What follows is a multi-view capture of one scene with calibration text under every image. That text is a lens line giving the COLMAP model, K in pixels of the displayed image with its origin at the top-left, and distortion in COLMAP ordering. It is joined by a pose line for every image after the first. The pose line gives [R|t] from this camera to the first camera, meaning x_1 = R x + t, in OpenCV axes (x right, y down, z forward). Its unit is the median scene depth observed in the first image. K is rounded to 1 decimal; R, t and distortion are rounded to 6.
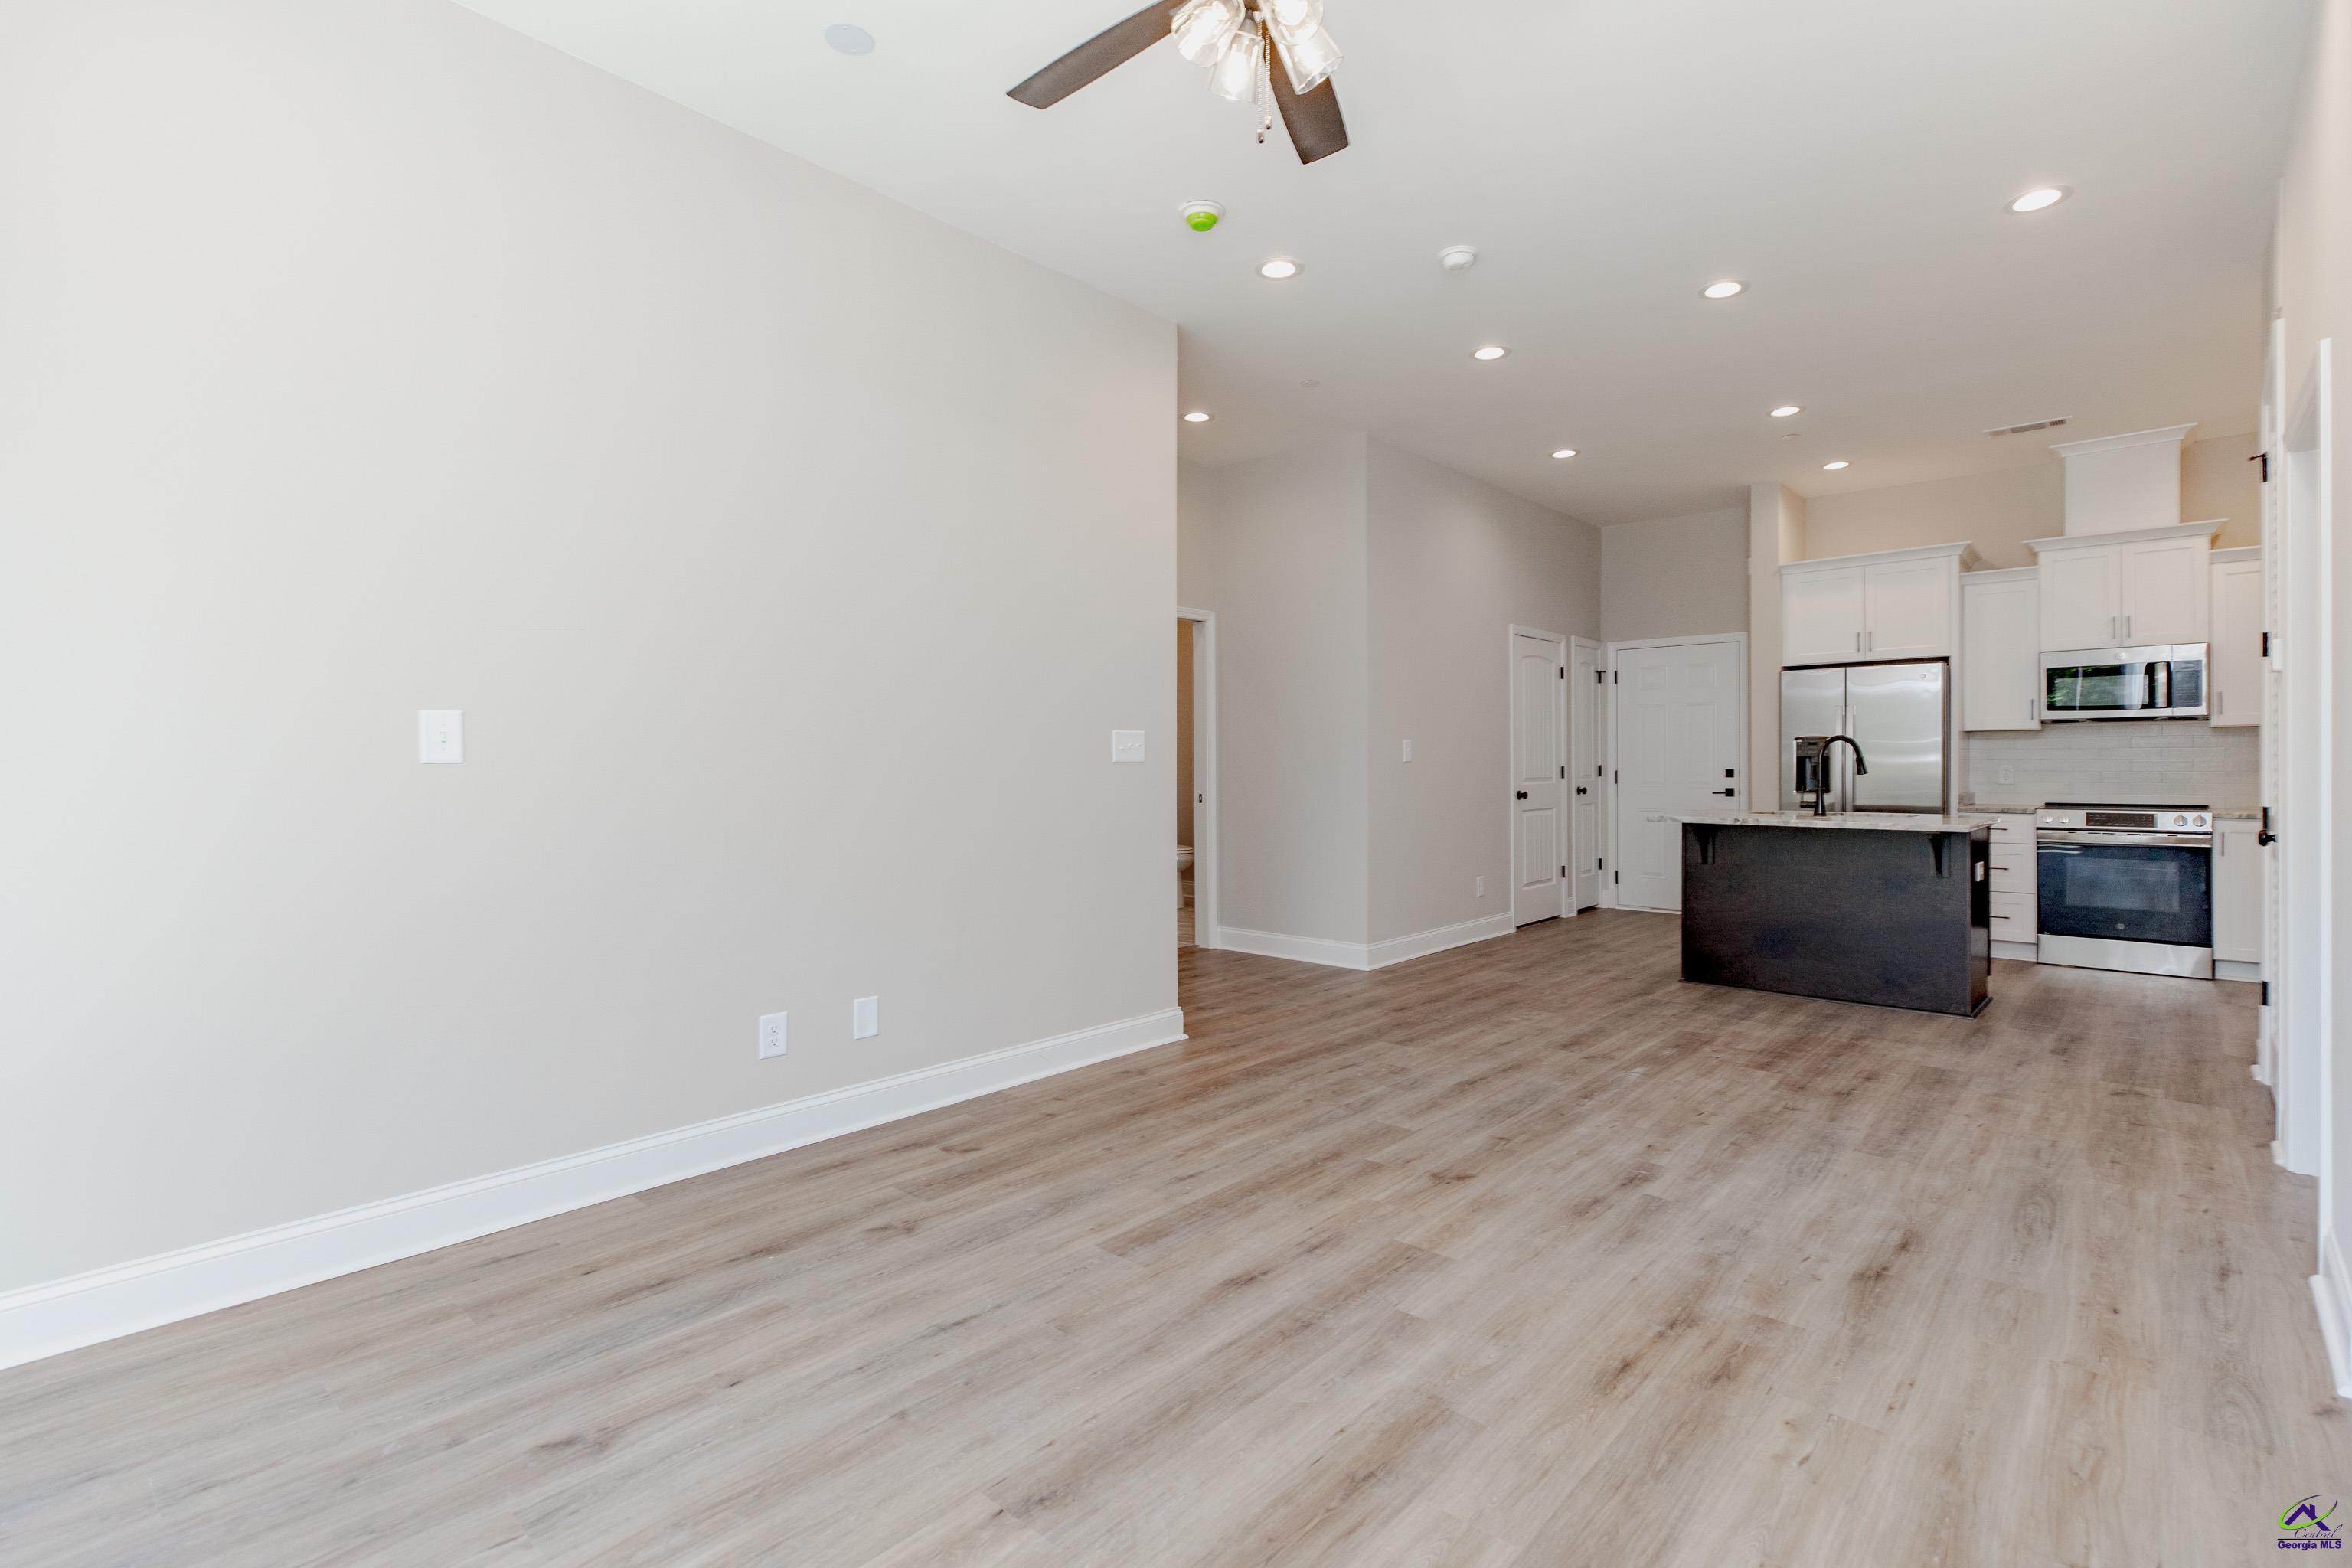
lens RADIAL K [[1079.7, 0, 1228.8], [0, 1079.7, 760.3], [0, 0, 1]] dist [-0.000737, -0.000019]
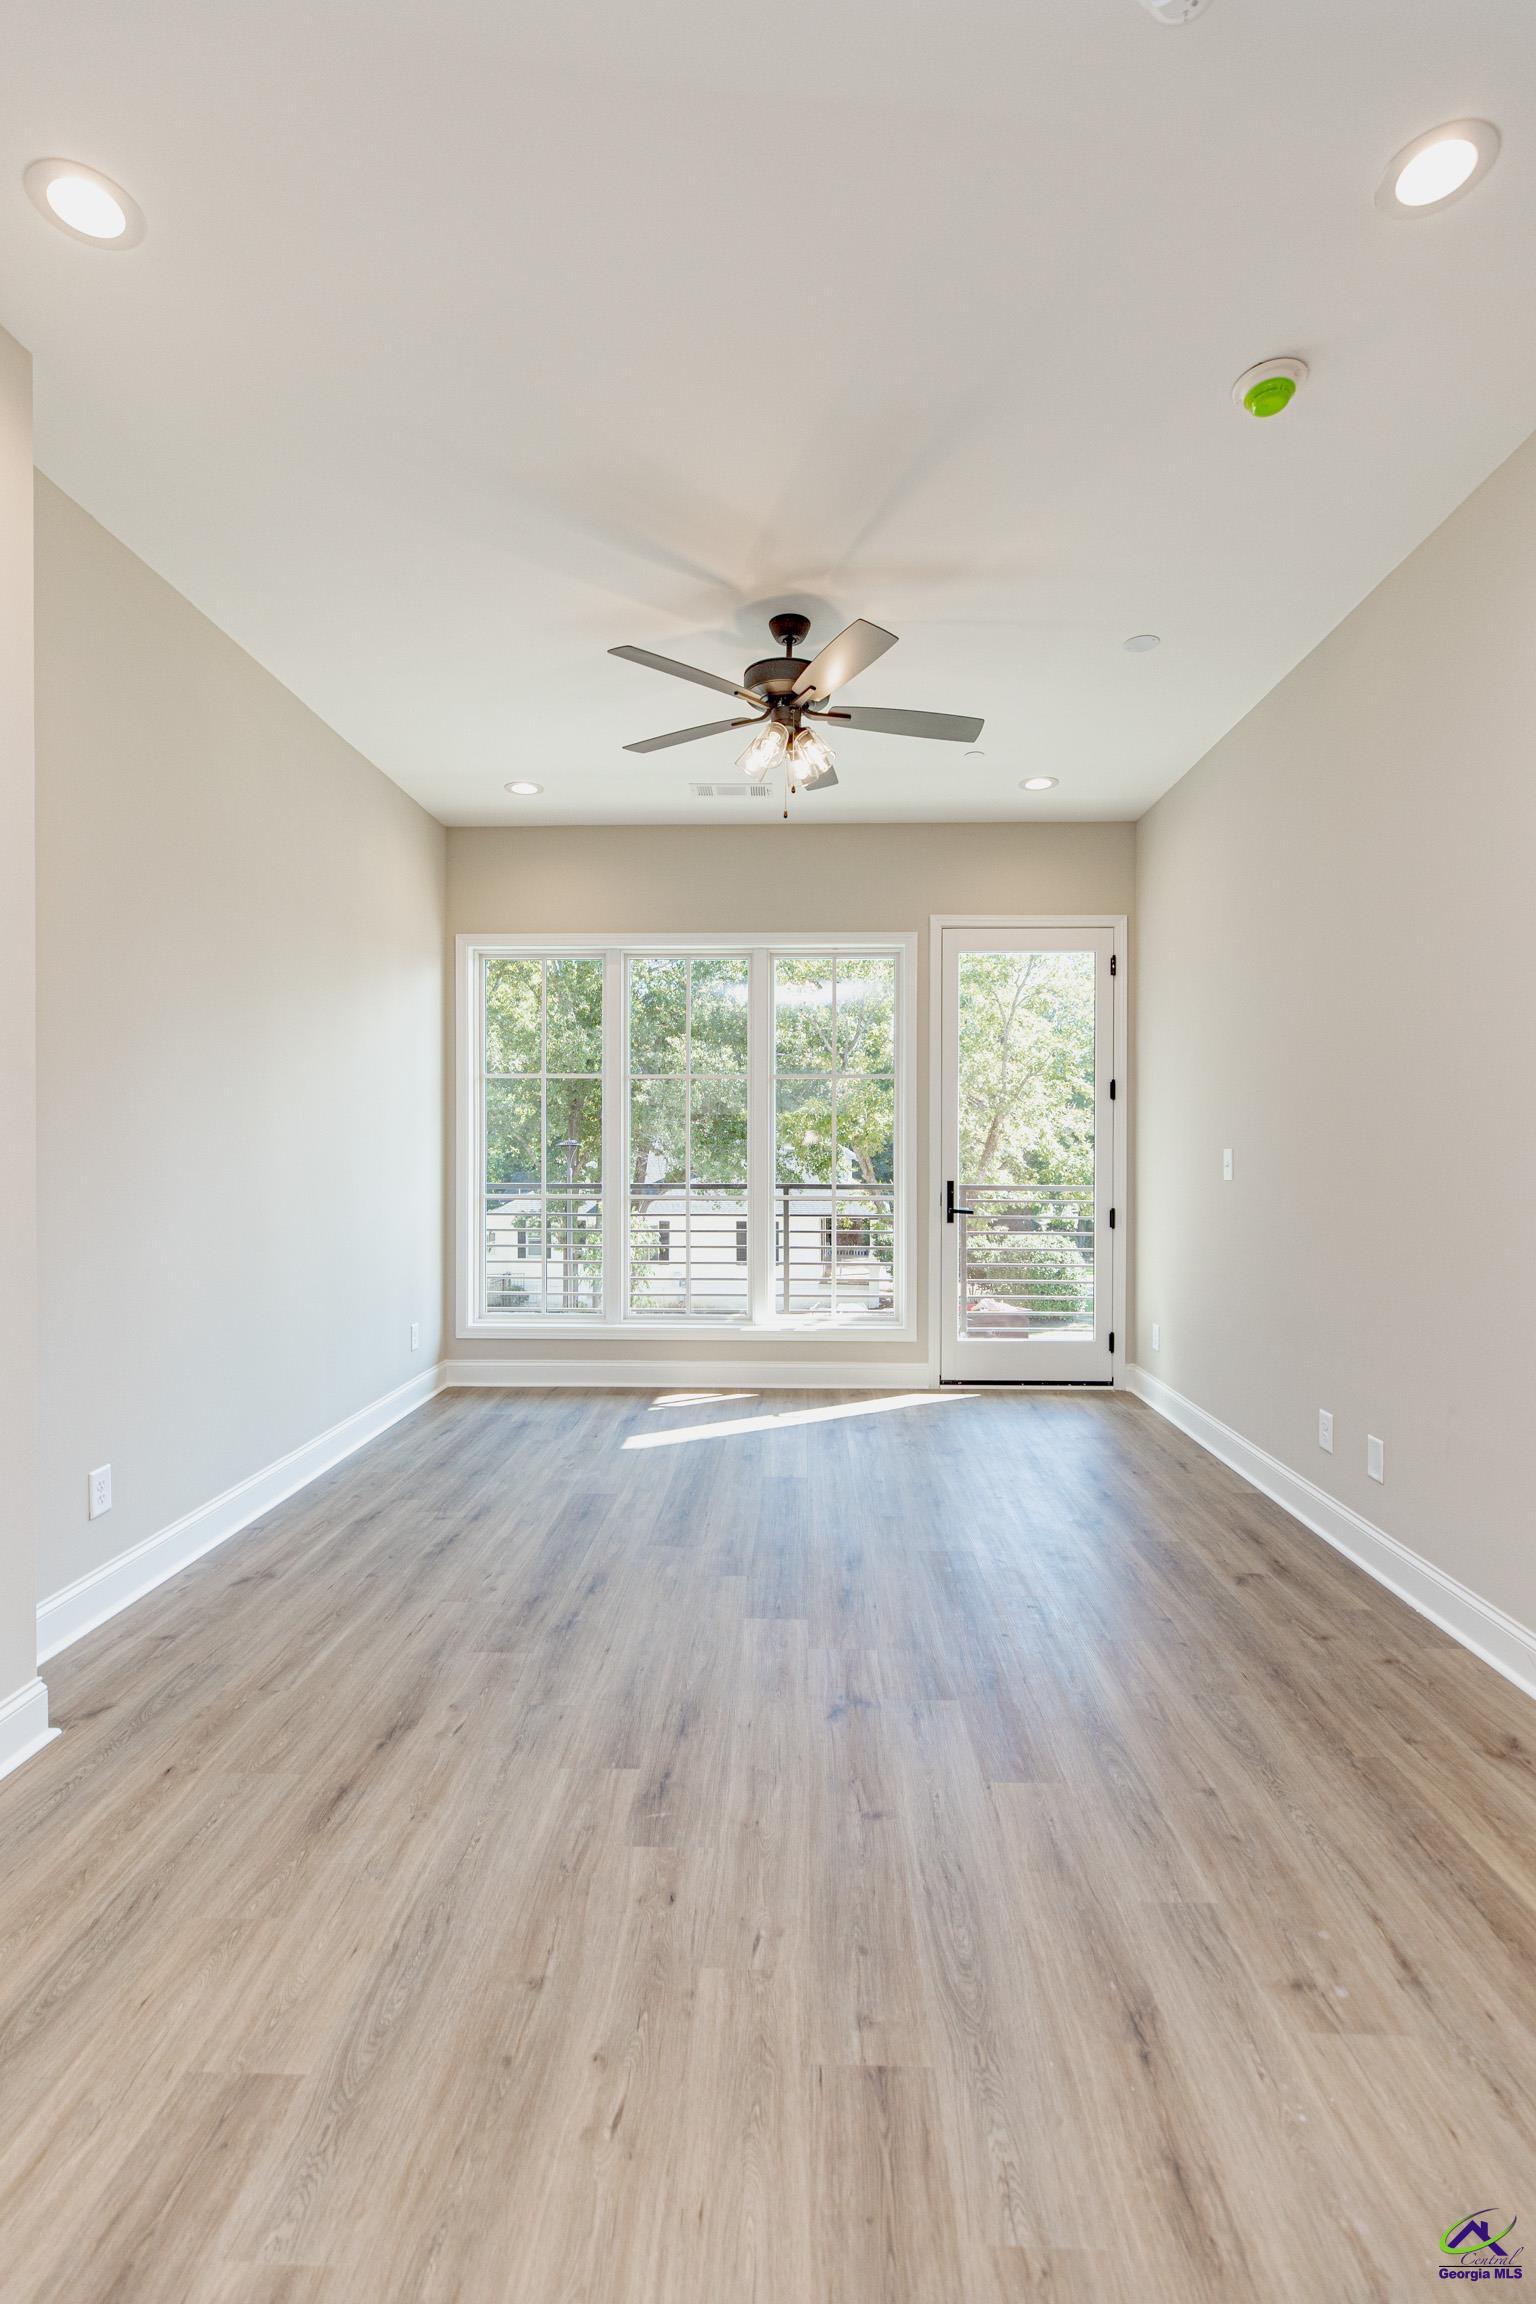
lens RADIAL K [[1042.3, 0, 774.2], [0, 1042.3, 1149.4], [0, 0, 1]] dist [0.001337, 0.000008]
pose [[-0.775249, 0.003098, -0.631648, 0.585431], [0.002074, 0.999995, 0.002359, -0.033815], [0.631652, 0.000519, -0.775252, 1.230908]]
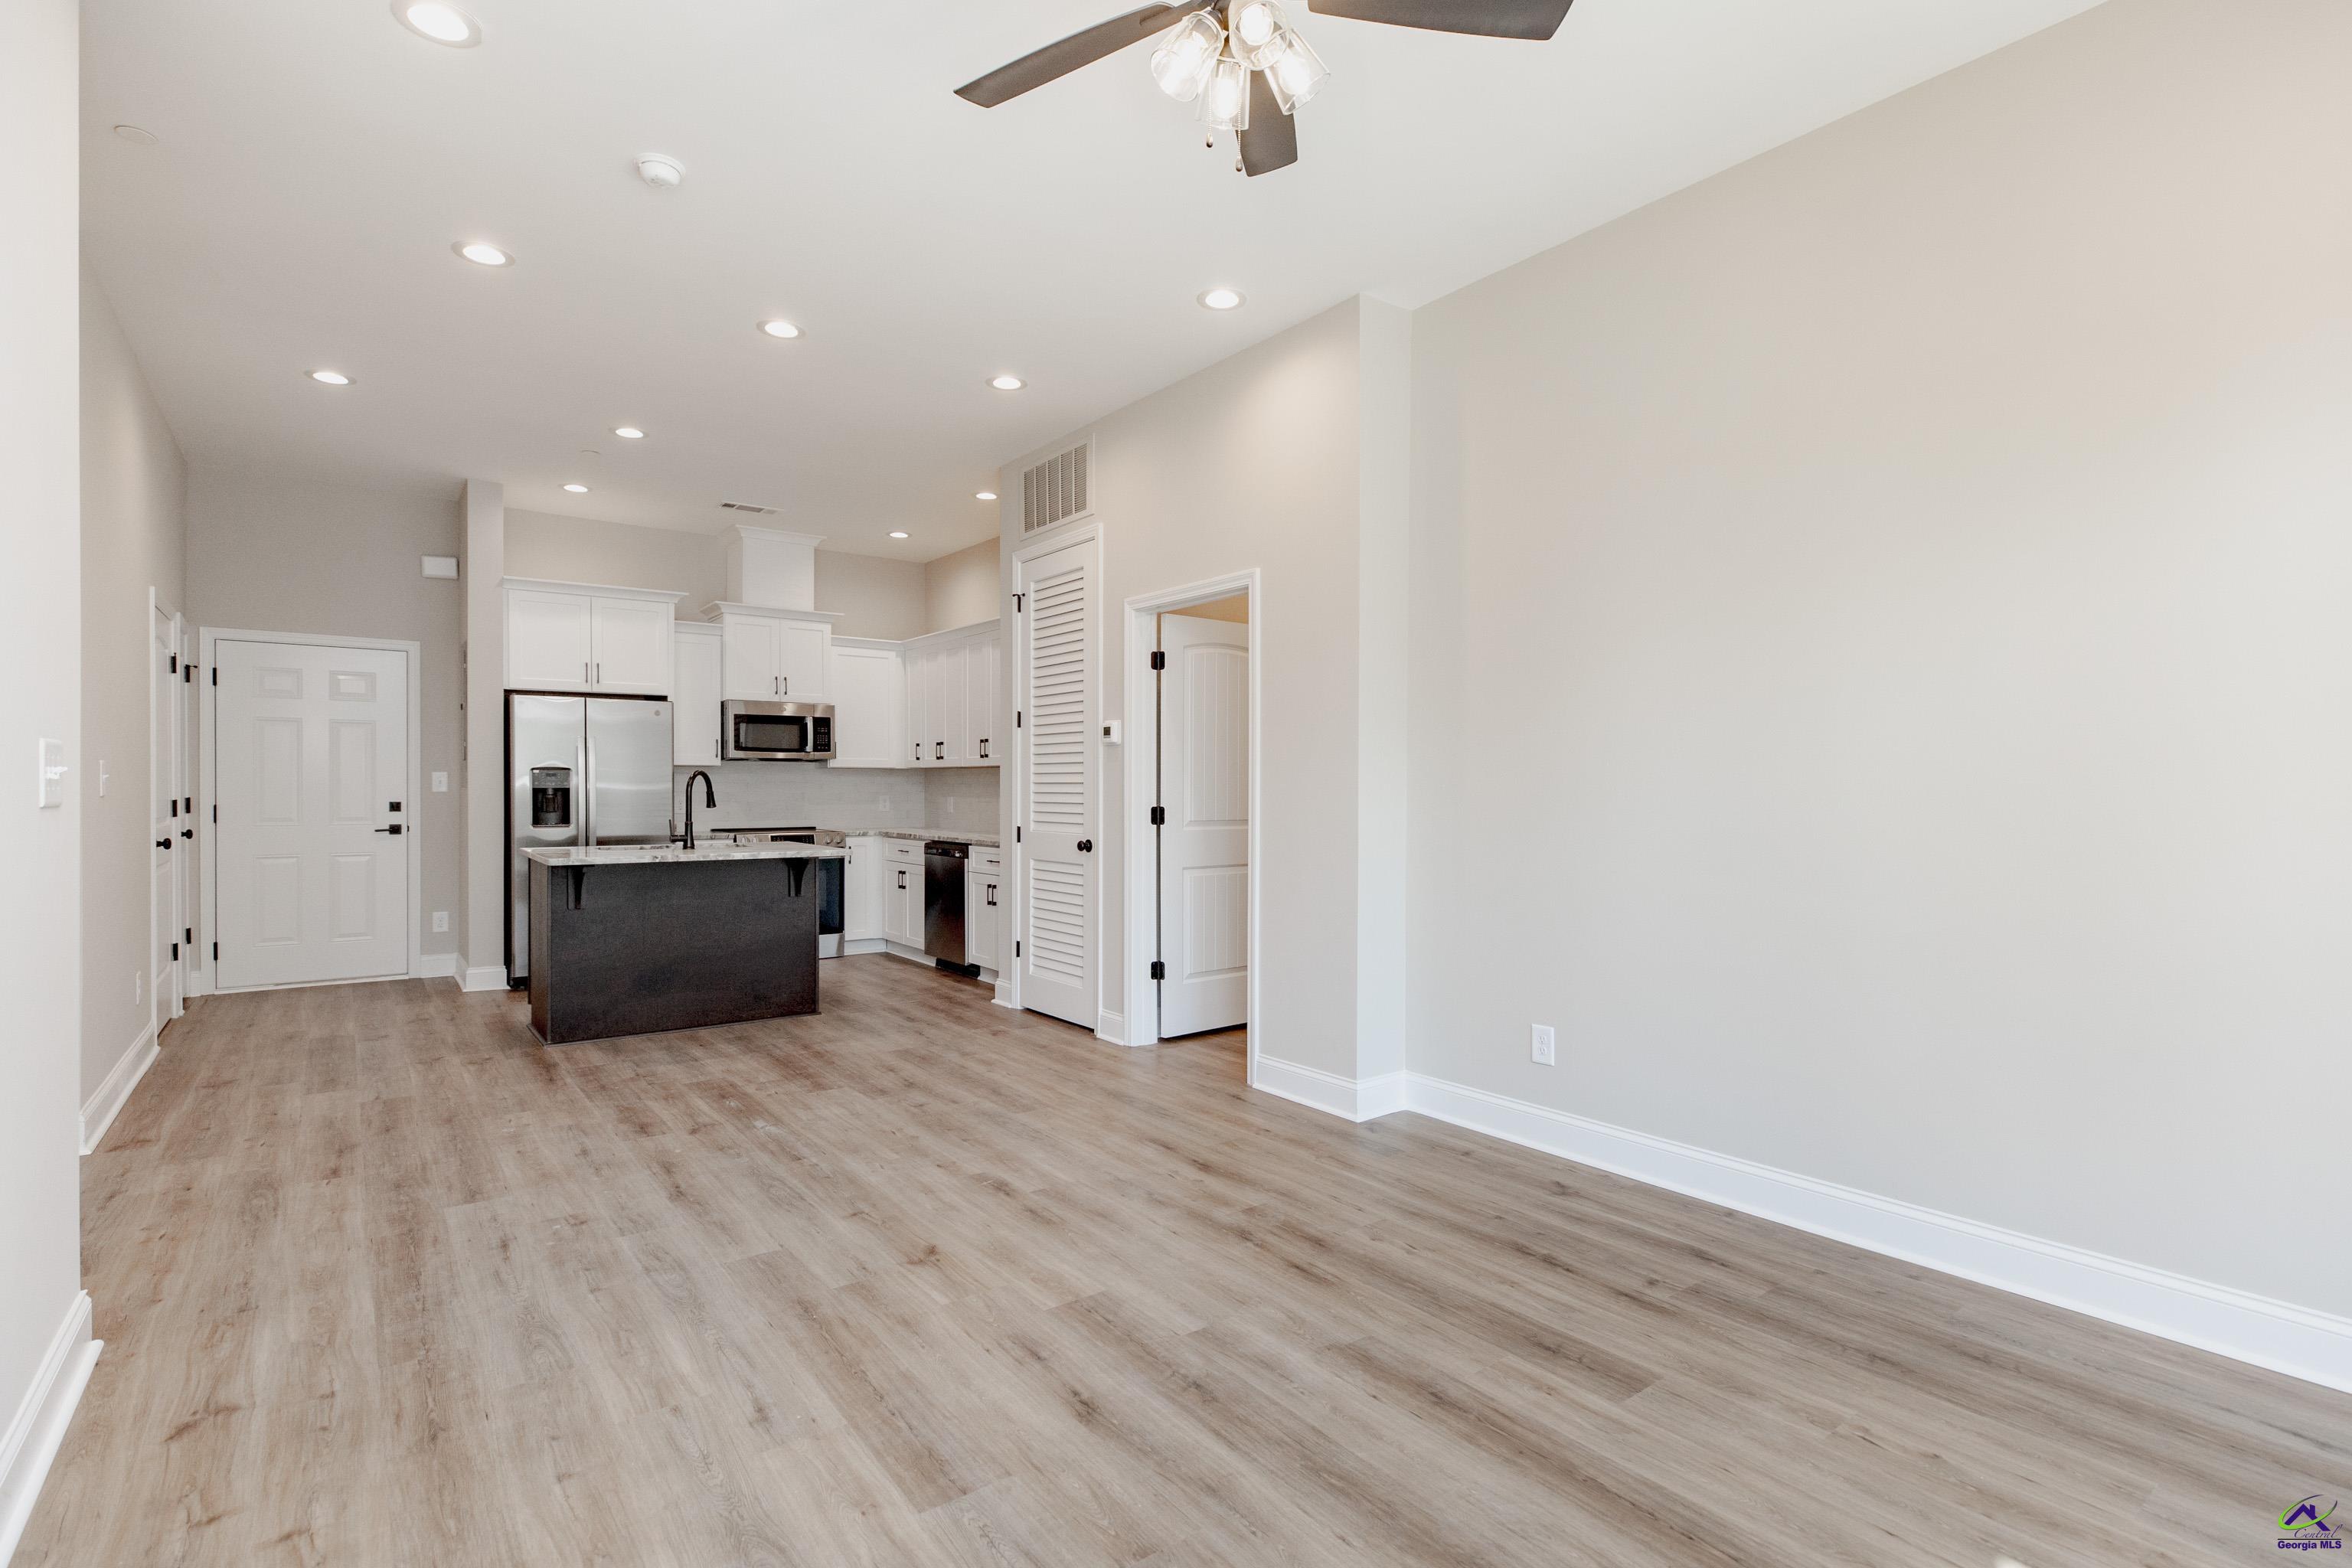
lens RADIAL K [[1109.5, 0, 1171.4], [0, 1109.5, 788.6], [0, 0, 1]] dist [0.001230, -0.000290]
pose [[0.210080, 0.002233, 0.977682, -0.524871], [-0.005700, 0.999983, -0.001059, -0.009597], [-0.977668, -0.005350, 0.210089, 0.465252]]
